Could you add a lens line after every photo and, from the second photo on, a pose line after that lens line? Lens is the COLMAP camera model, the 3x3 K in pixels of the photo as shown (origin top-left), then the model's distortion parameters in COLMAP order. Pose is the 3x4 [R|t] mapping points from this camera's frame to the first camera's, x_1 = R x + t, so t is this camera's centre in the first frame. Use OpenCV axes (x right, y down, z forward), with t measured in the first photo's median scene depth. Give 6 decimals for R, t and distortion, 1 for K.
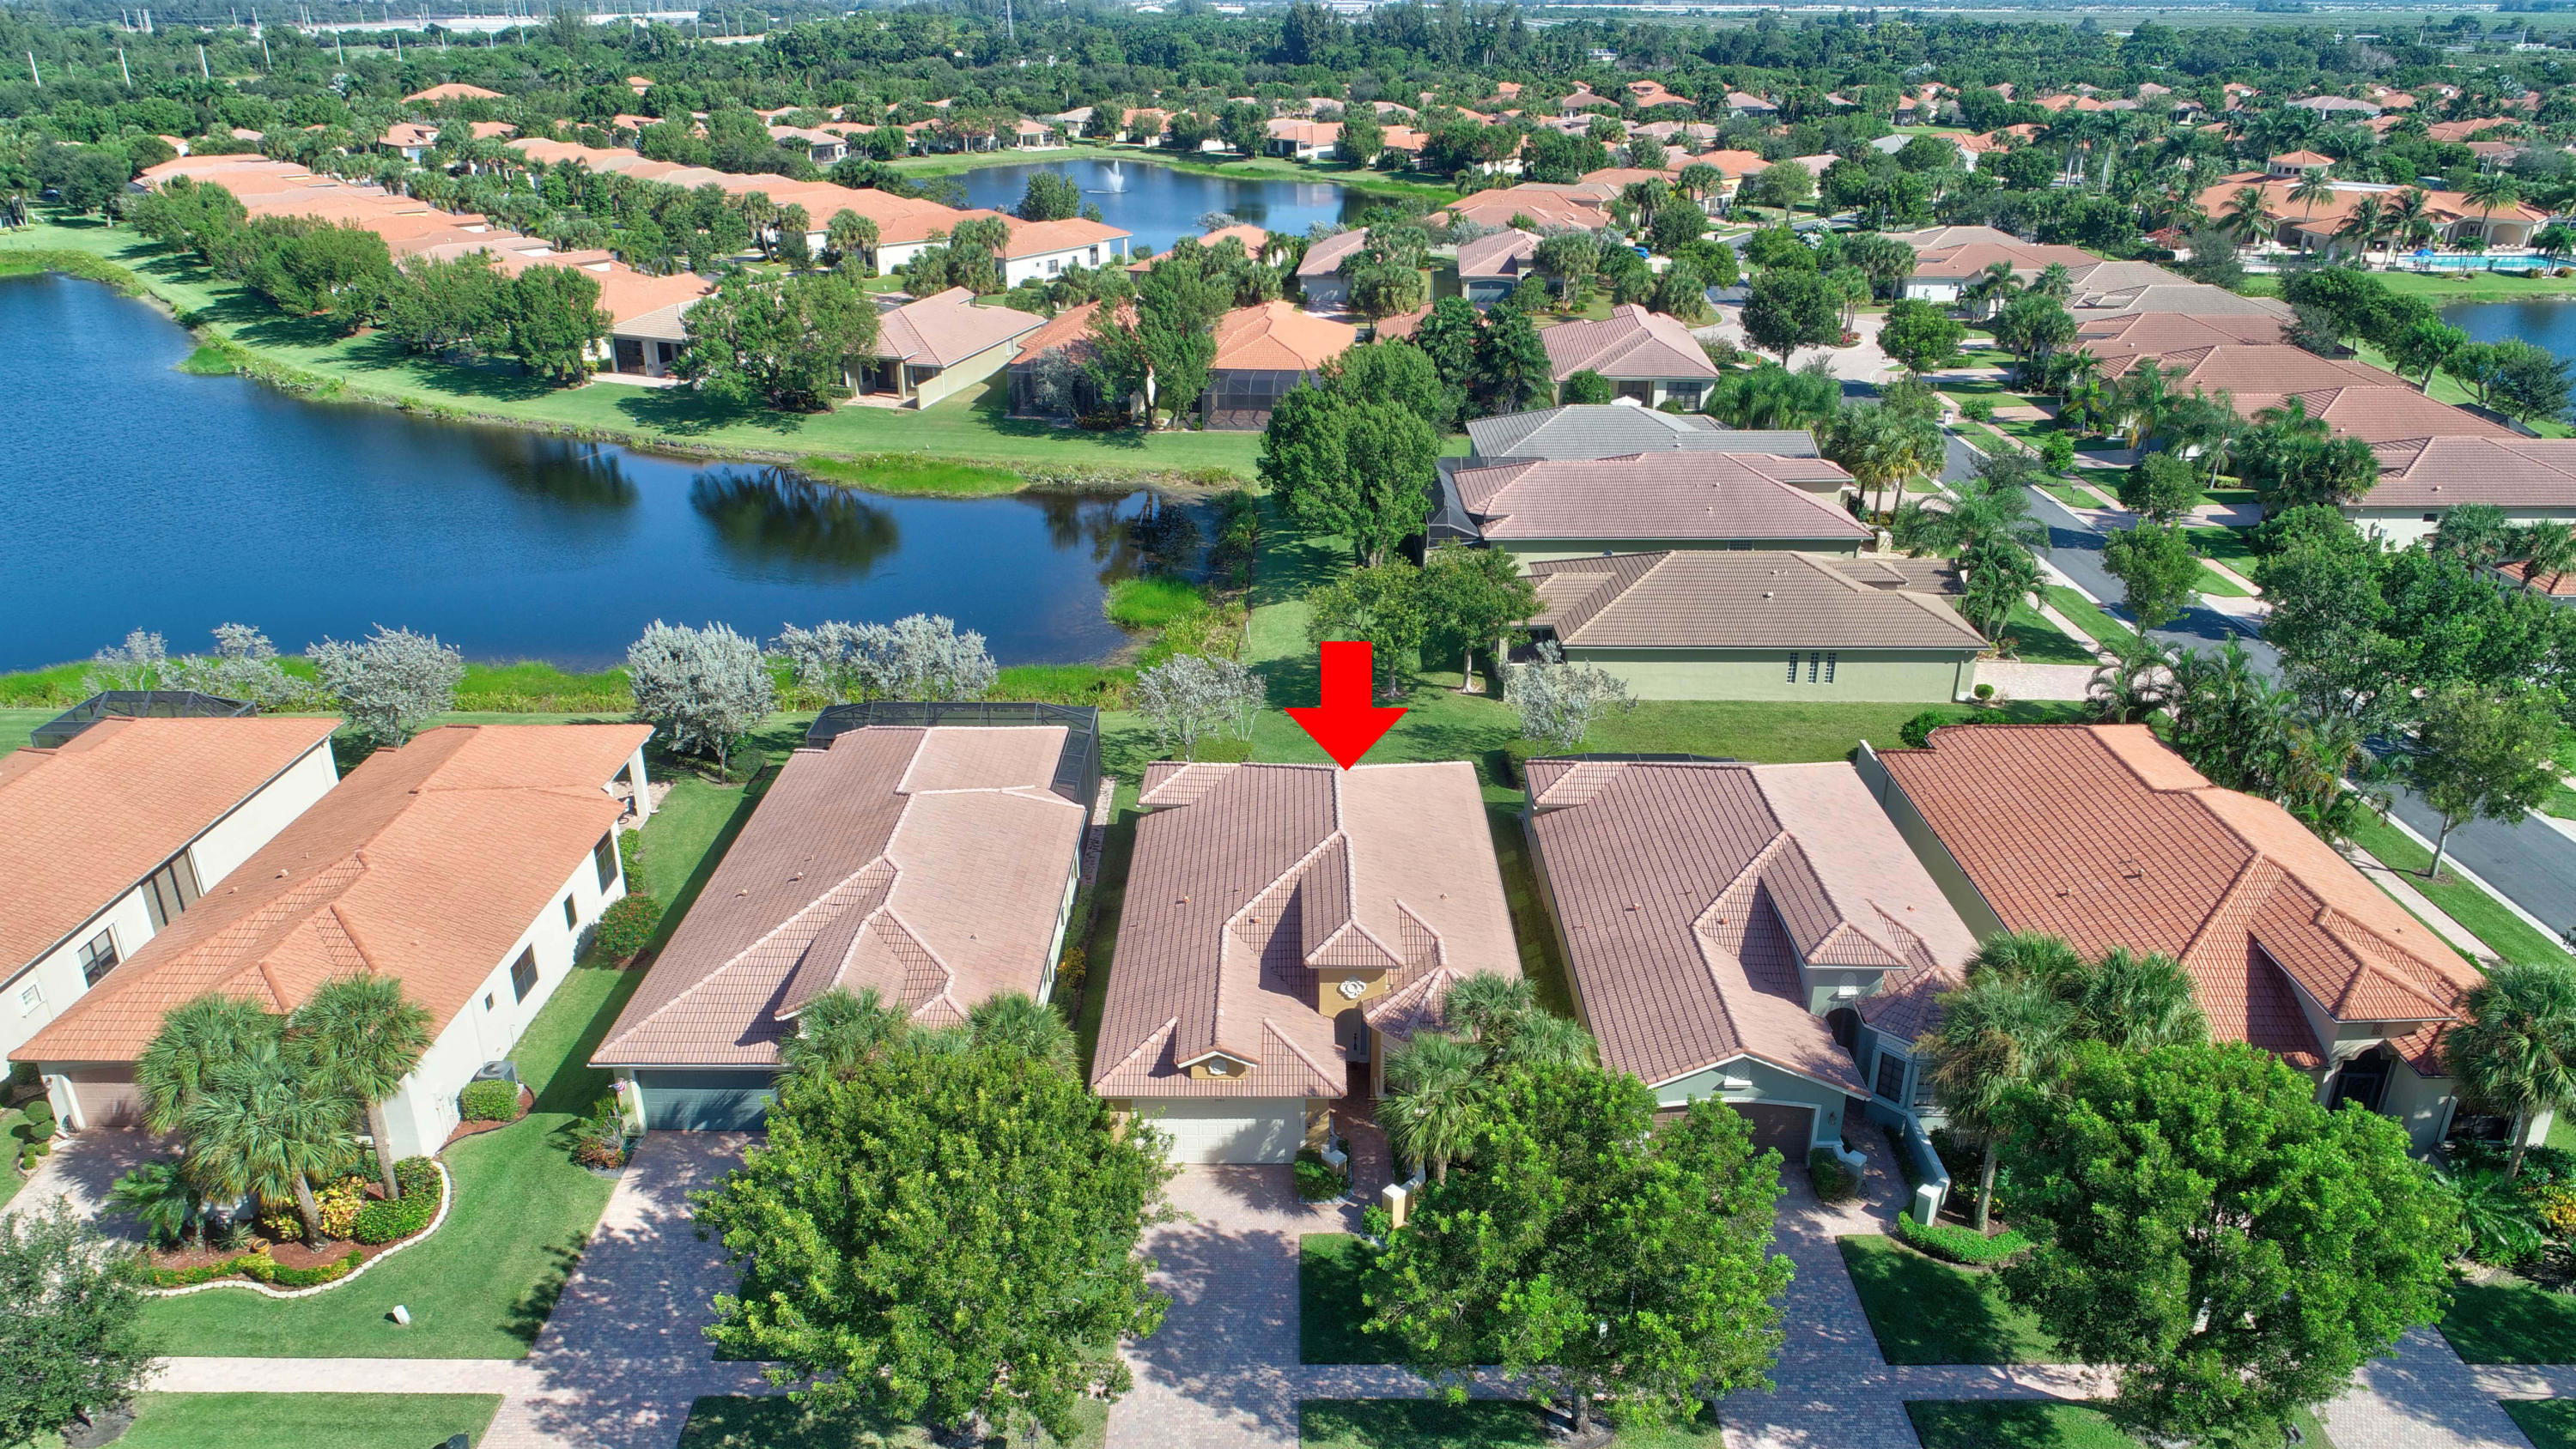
lens RADIAL K [[1709.3, 0, 1276.2], [0, 1709.3, 718.9], [0, 0, 1]] dist [-0.005387, 0.002194]
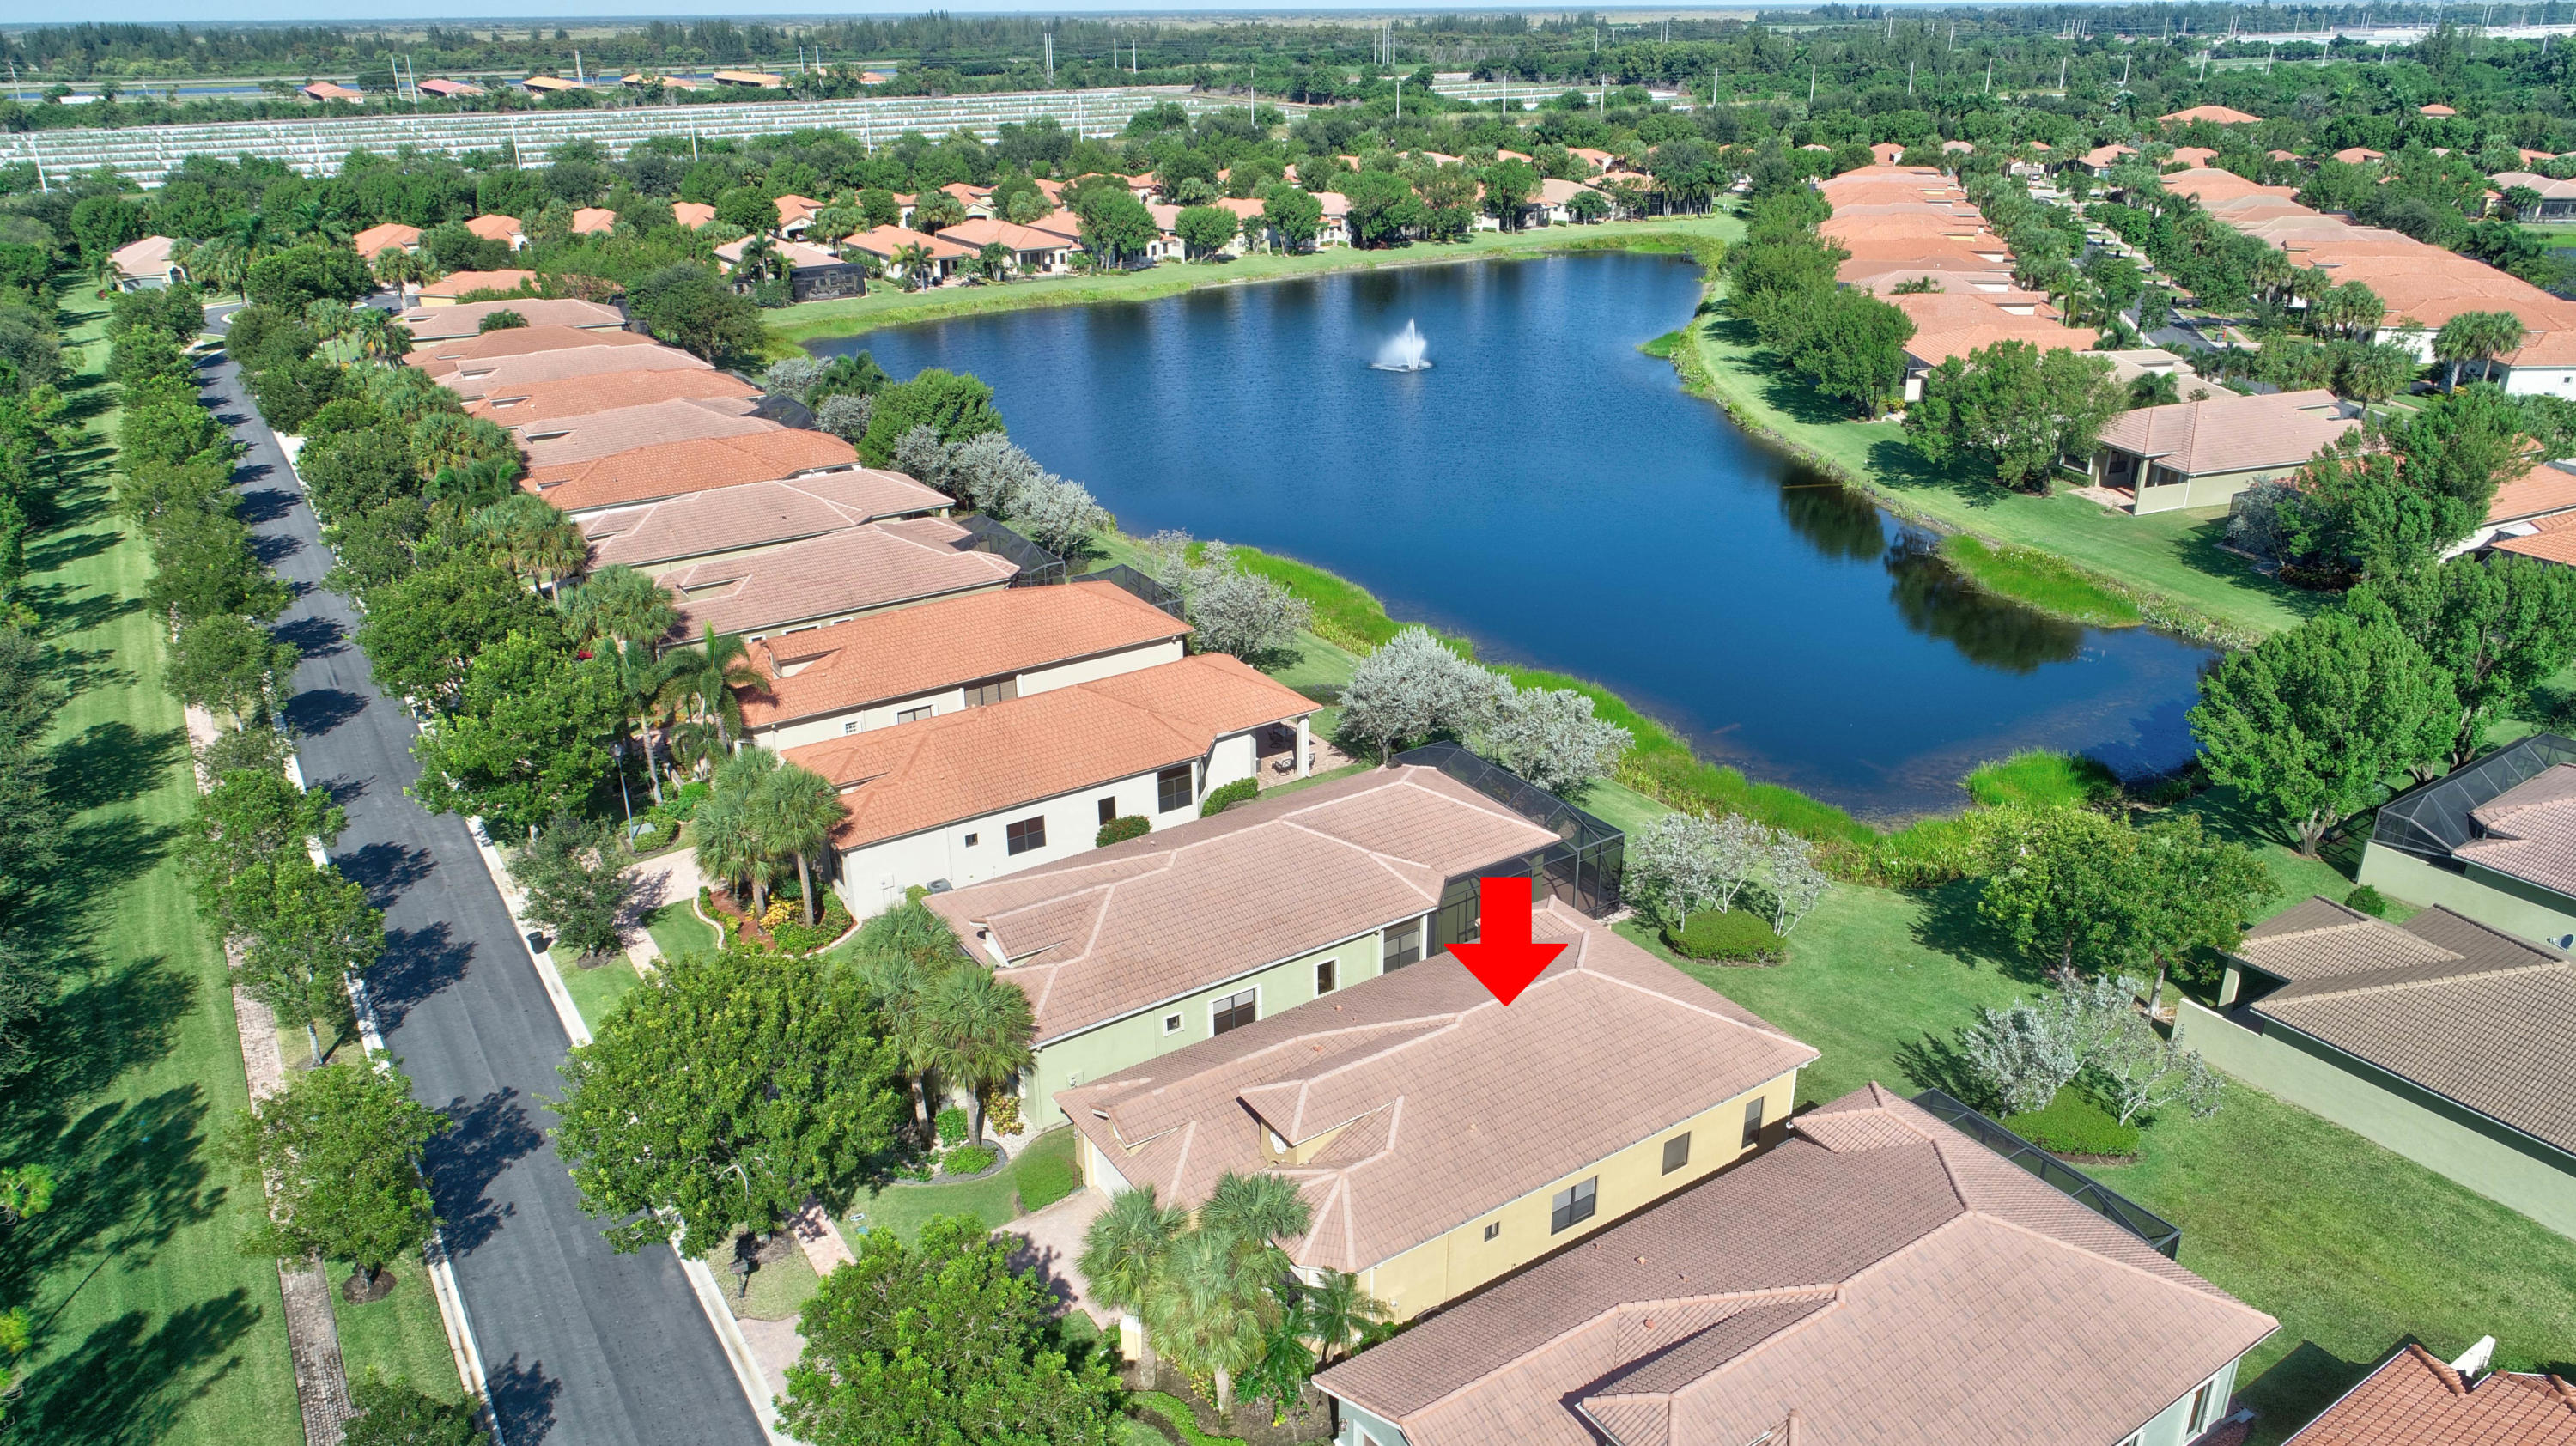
lens RADIAL K [[1709.5, 0, 1284.5], [0, 1709.5, 708.2], [0, 0, 1]] dist [-0.005387, 0.002194]
pose [[0.549438, 0.310120, -0.775850, 0.672512], [-0.316161, 0.936690, 0.150513, -0.203447], [0.773408, 0.162596, 0.612701, 0.331802]]
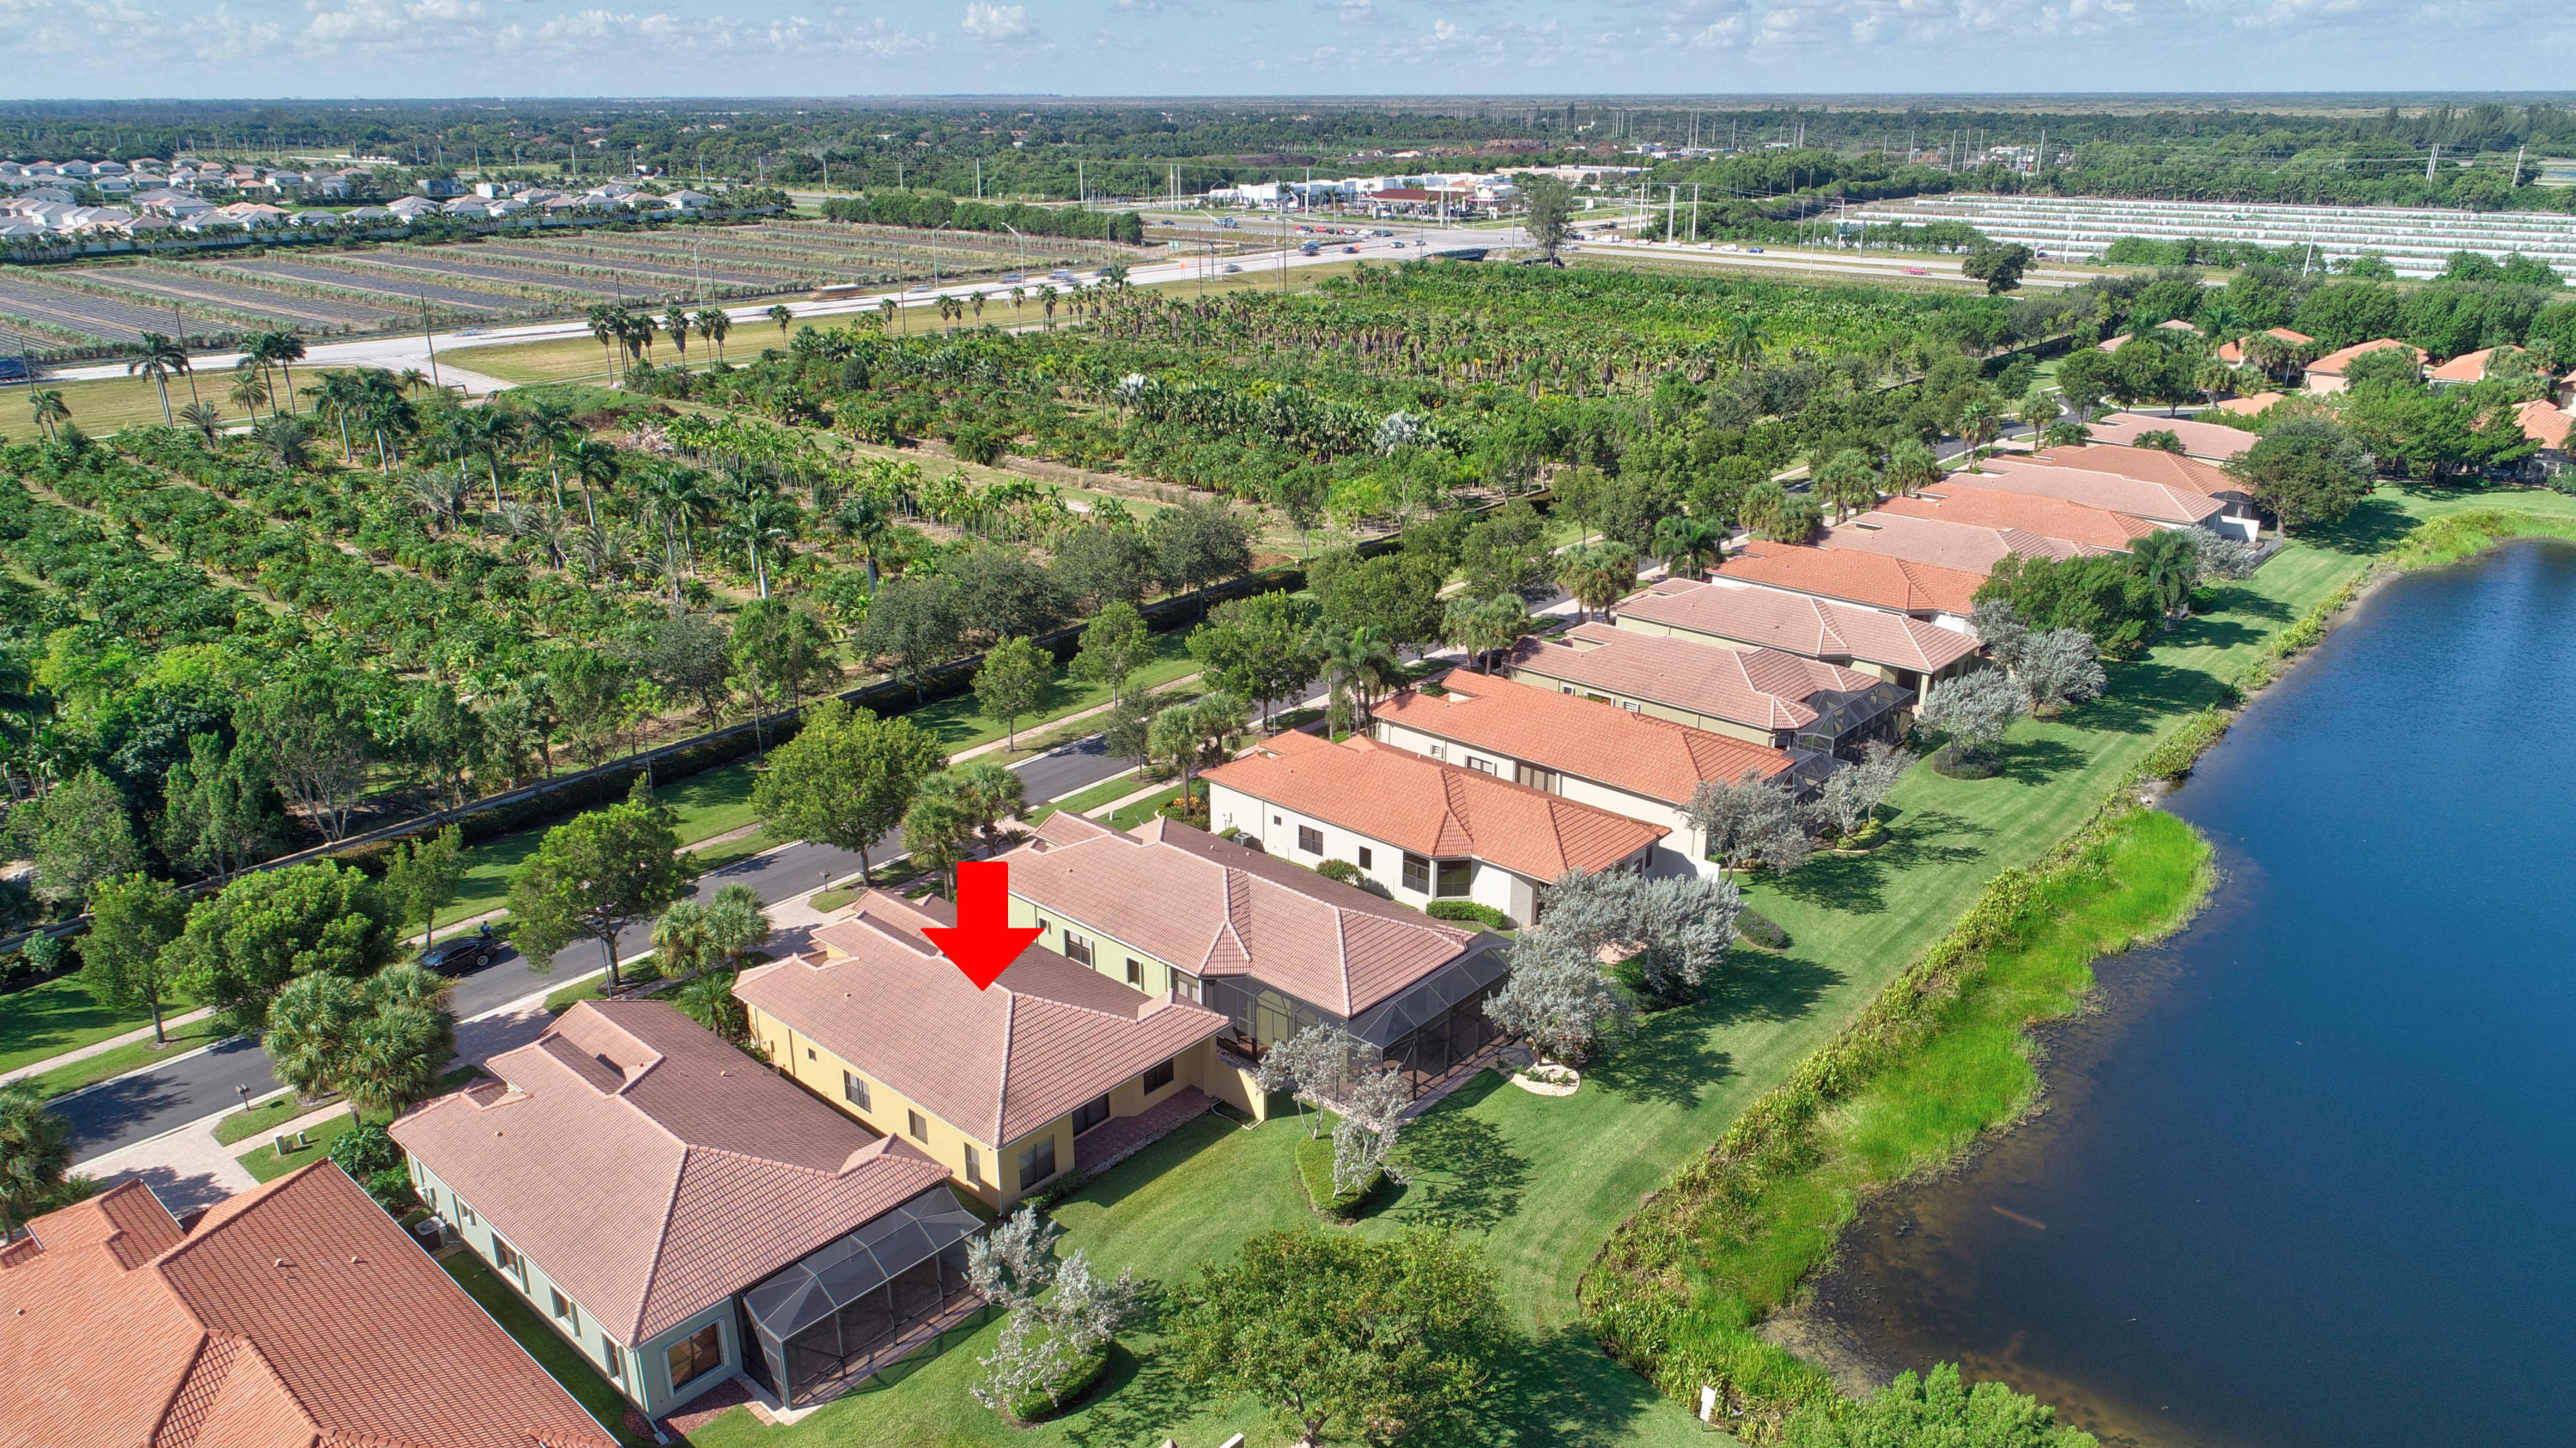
lens RADIAL K [[1709.7, 0, 1291.7], [0, 1709.7, 745.6], [0, 0, 1]] dist [-0.005387, 0.002194]
pose [[-0.665364, 0.266144, -0.697465, 0.736857], [-0.288581, 0.769960, 0.569106, -0.883863], [0.688485, 0.579938, -0.435500, 1.681189]]
